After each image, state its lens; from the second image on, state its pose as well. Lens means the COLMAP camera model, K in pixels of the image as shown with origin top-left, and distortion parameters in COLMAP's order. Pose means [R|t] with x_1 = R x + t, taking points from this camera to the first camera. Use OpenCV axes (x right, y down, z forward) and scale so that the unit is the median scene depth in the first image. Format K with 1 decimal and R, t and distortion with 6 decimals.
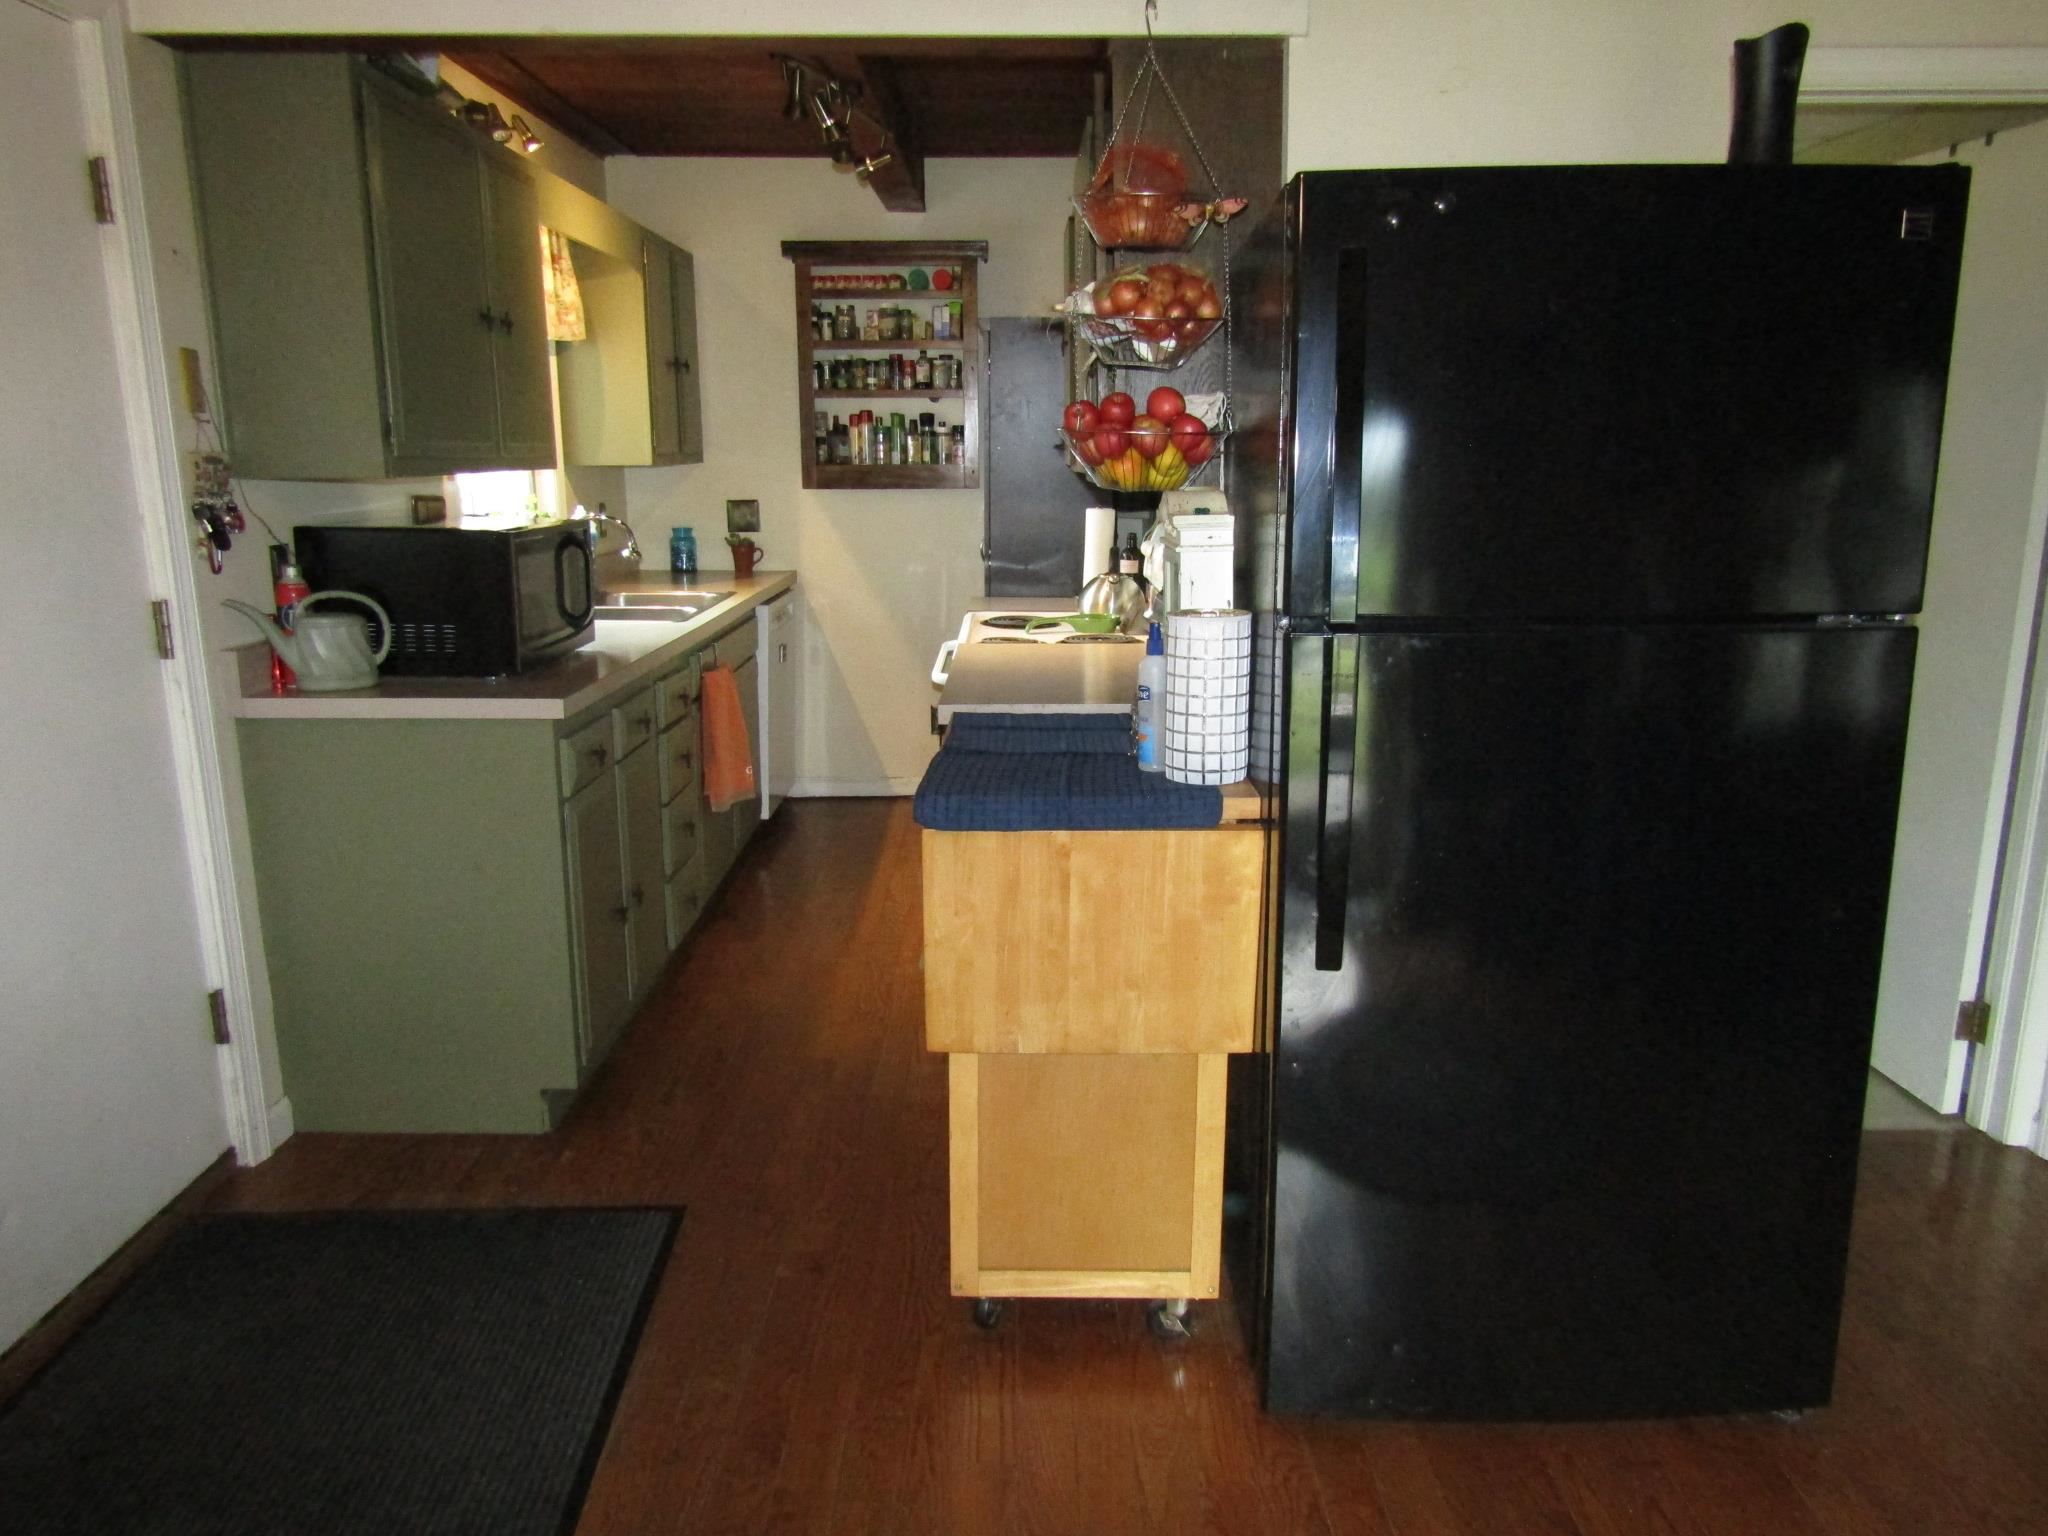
lens RADIAL K [[1450.5, 0, 1029.2], [0, 1450.5, 773.3], [0, 0, 1]] dist [-0.010903, -0.000892]
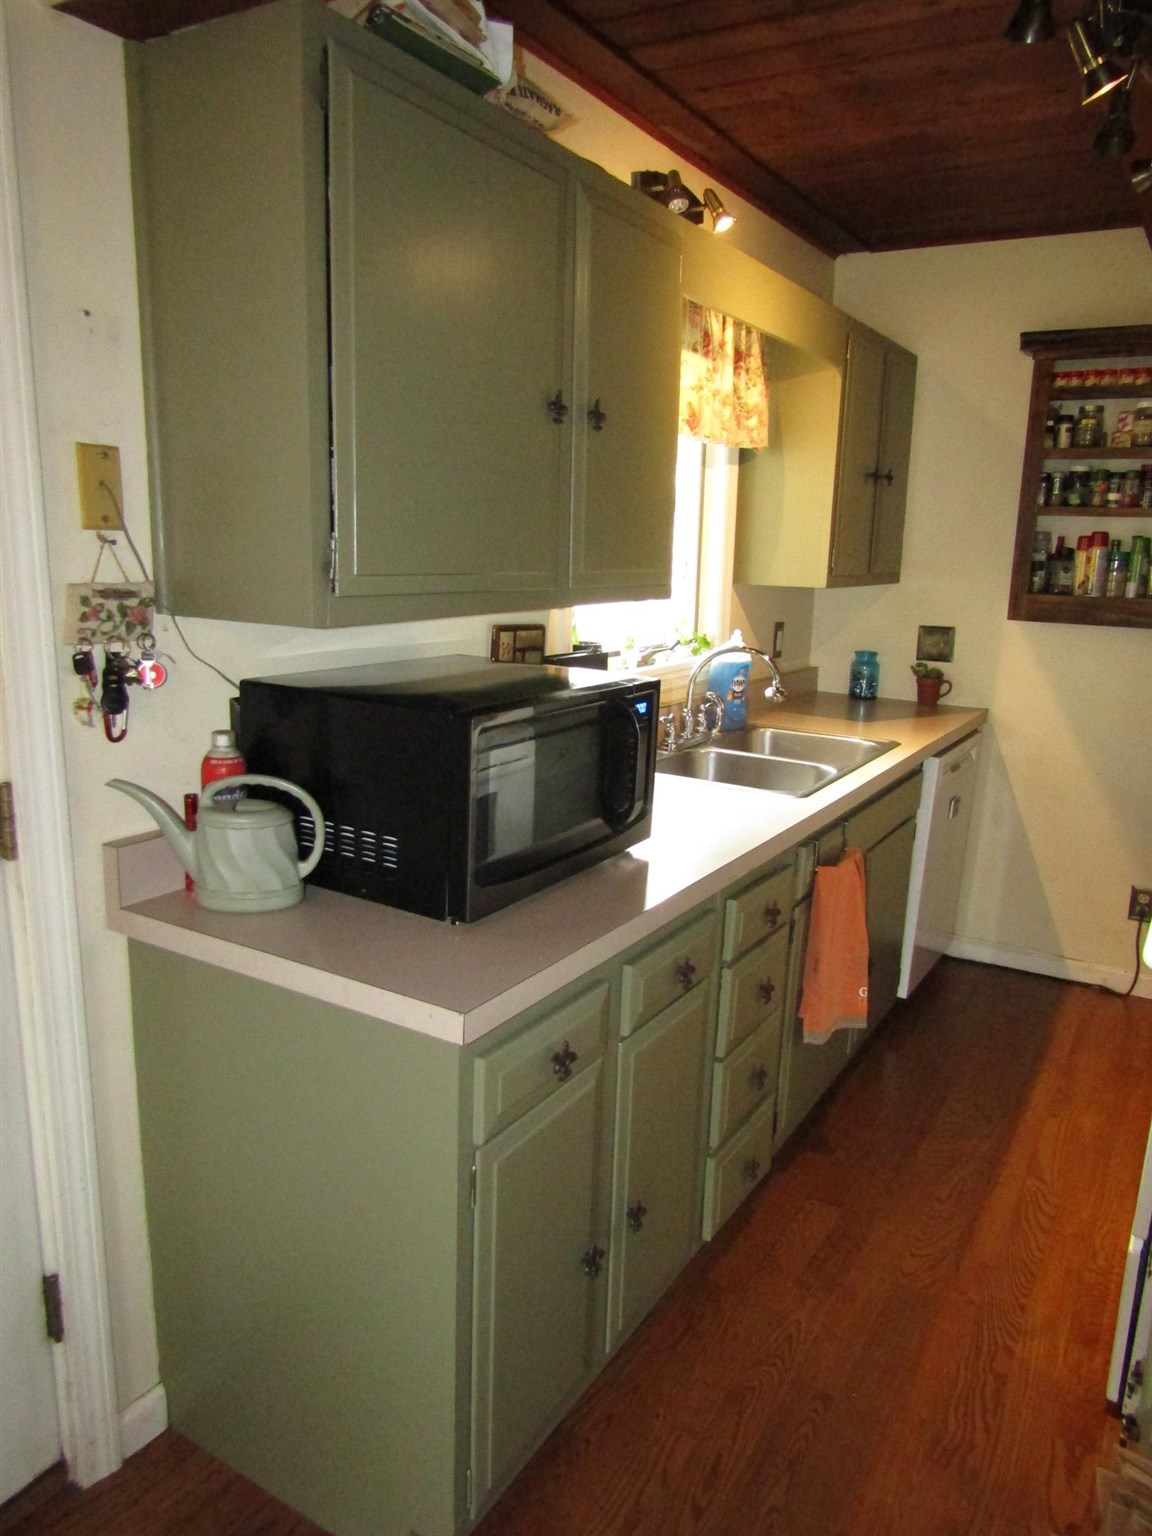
lens RADIAL K [[1095.4, 0, 579.8], [0, 1095.4, 767.6], [0, 0, 1]] dist [-0.010697, 0.002852]
pose [[0.852225, 0.133003, -0.505987, -0.036619], [-0.143151, 0.989518, 0.018997, -0.097412], [0.503211, 0.056243, 0.862332, 0.360363]]
